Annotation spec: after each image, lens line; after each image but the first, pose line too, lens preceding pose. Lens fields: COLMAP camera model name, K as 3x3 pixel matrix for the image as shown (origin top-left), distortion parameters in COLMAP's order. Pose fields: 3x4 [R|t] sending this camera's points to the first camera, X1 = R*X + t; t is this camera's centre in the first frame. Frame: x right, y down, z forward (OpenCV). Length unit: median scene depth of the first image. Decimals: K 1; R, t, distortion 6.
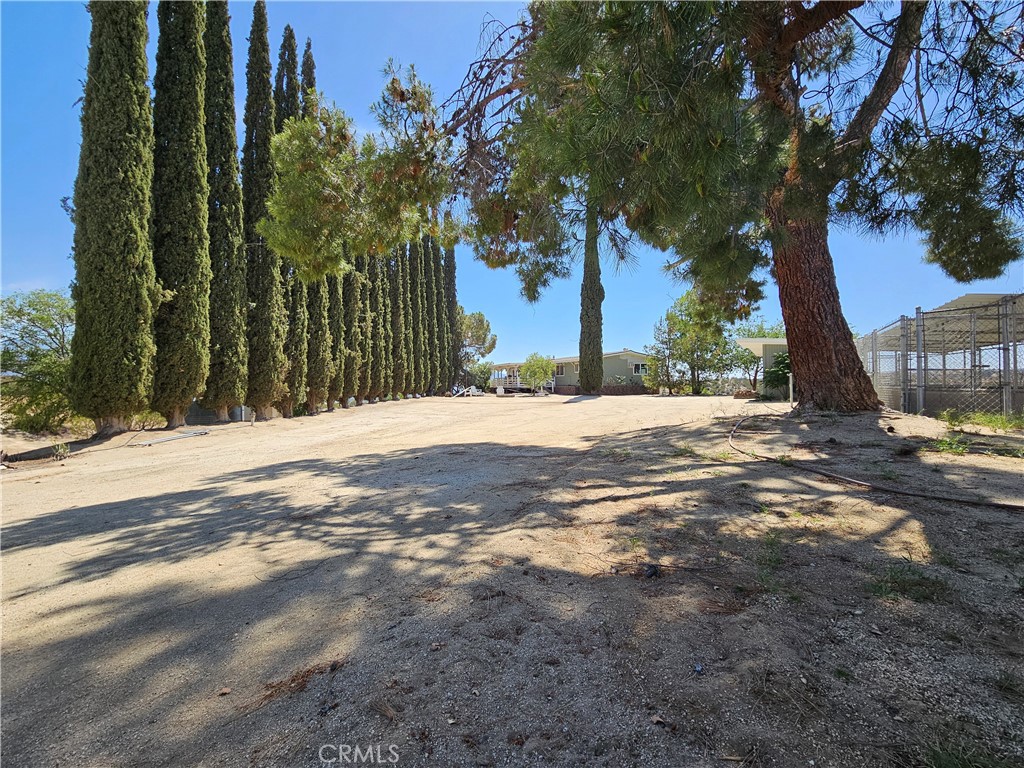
lens RADIAL K [[411.3, 0, 515.6], [0, 411.3, 379.8], [0, 0, 1]] dist [-0.001015, 0.000851]
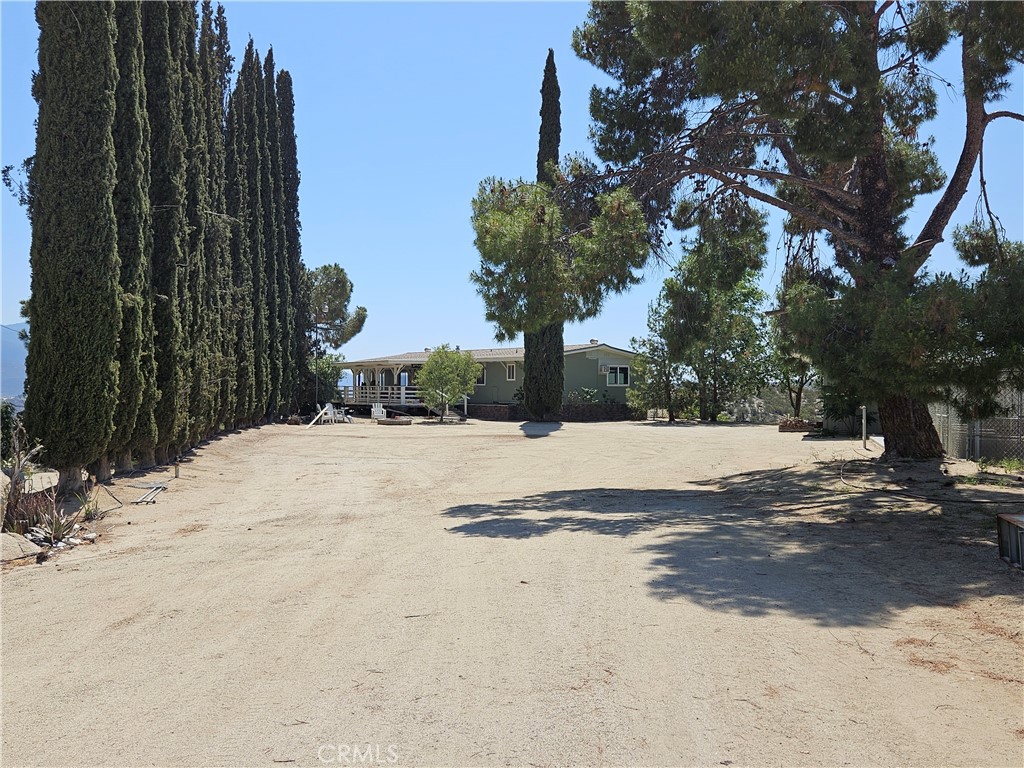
lens RADIAL K [[870.3, 0, 512.0], [0, 870.3, 384.0], [0, 0, 1]] dist [0.054637, 0.002210]
pose [[0.972886, 0.014743, 0.230814, -0.955789], [-0.015912, 0.999868, 0.003206, -0.127030], [-0.230736, -0.006791, 0.972993, -1.230489]]
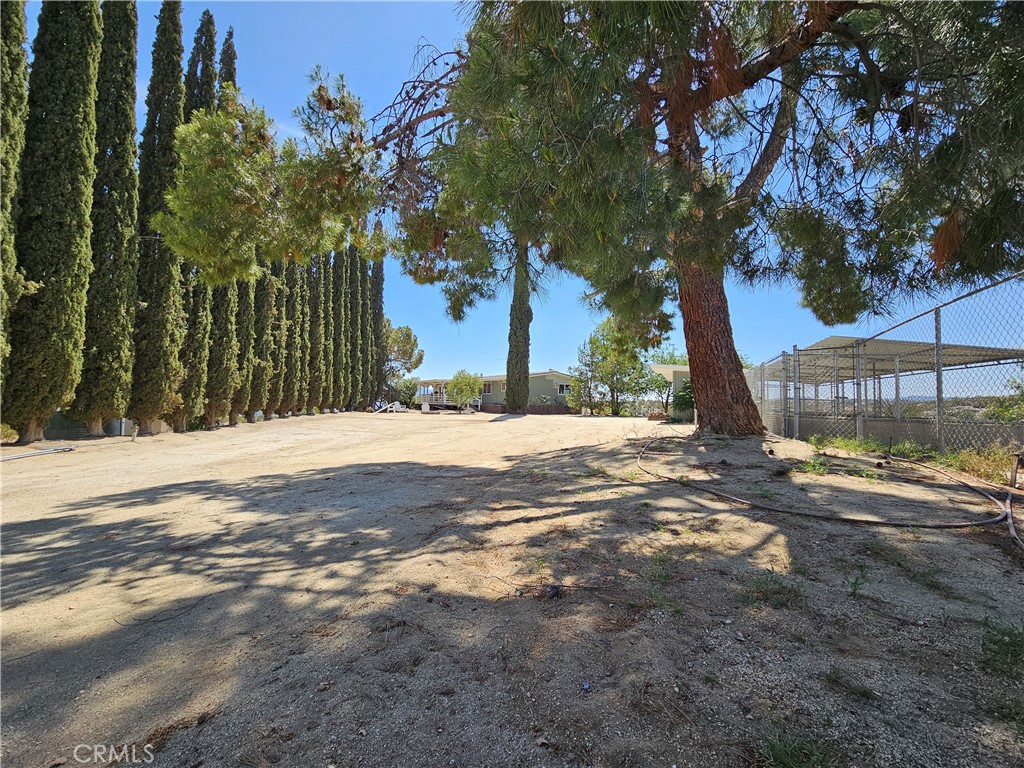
lens RADIAL K [[412.4, 0, 511.8], [0, 412.4, 379.7], [0, 0, 1]] dist [0.001073, -0.000780]
pose [[0.985802, 0.035447, 0.164129, 0.010838], [-0.028387, 0.998576, -0.045161, -0.005247], [-0.165496, 0.039861, 0.985405, -0.007340]]
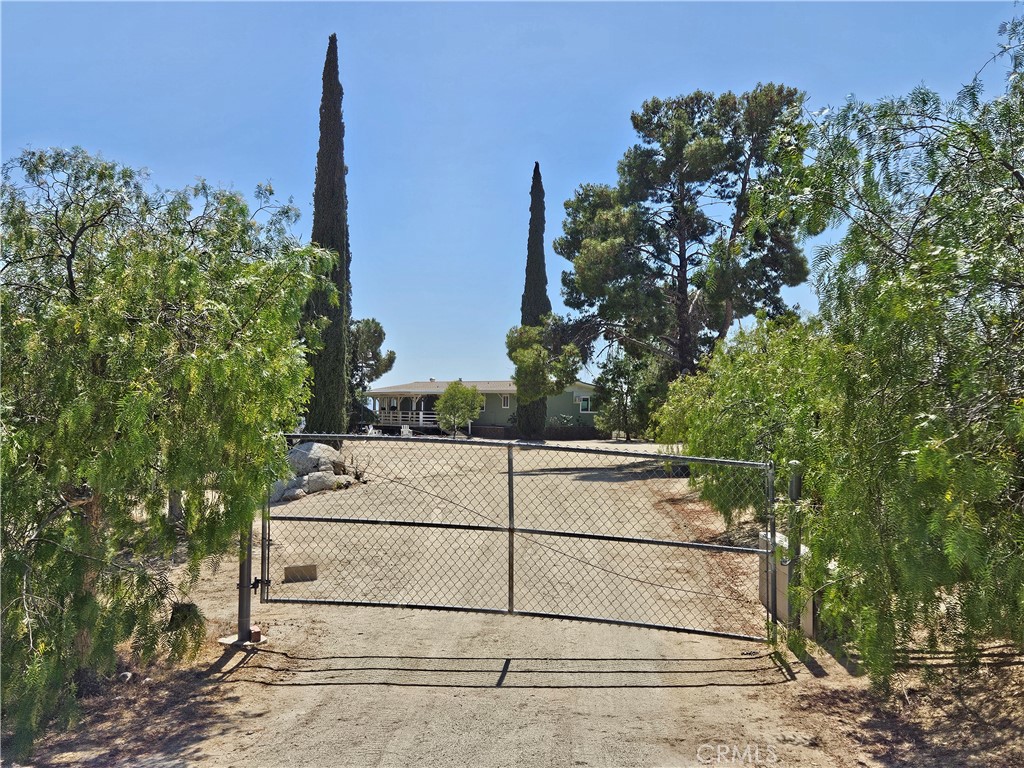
lens RADIAL K [[870.3, 0, 512.0], [0, 870.3, 384.0], [0, 0, 1]] dist [0.054637, 0.002210]
pose [[0.967758, 0.027706, 0.250352, -1.730641], [-0.023294, 0.999517, -0.020568, -0.217736], [-0.250801, 0.014074, 0.967936, -3.756026]]
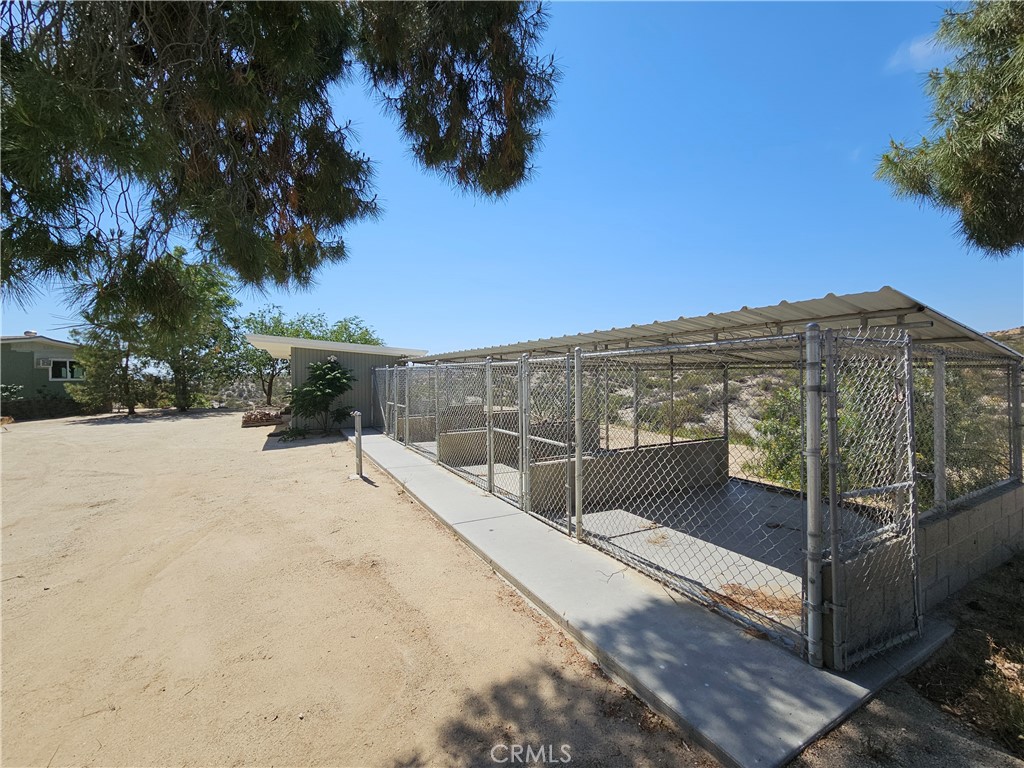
lens RADIAL K [[426.0, 0, 514.7], [0, 426.0, 381.4], [0, 0, 1]] dist [0.007392, 0.000232]
pose [[0.490630, -0.011977, 0.871286, 0.668330], [-0.000546, 0.999901, 0.014053, -0.148675], [-0.871368, -0.007371, 0.490575, 1.284430]]
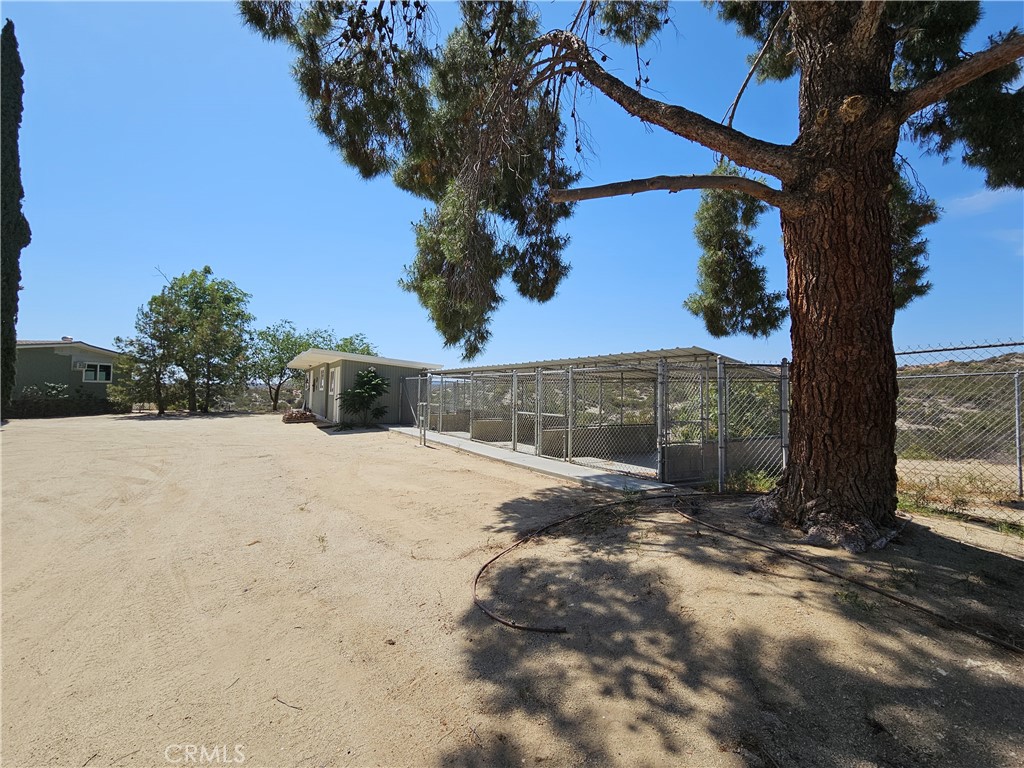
lens RADIAL K [[422.8, 0, 517.1], [0, 422.8, 377.4], [0, 0, 1]] dist [0.000339, -0.000067]
pose [[0.428591, 0.047297, 0.902260, -0.036655], [-0.027978, 0.998845, -0.039070, -0.093847], [-0.903065, -0.008498, 0.429419, 1.090406]]
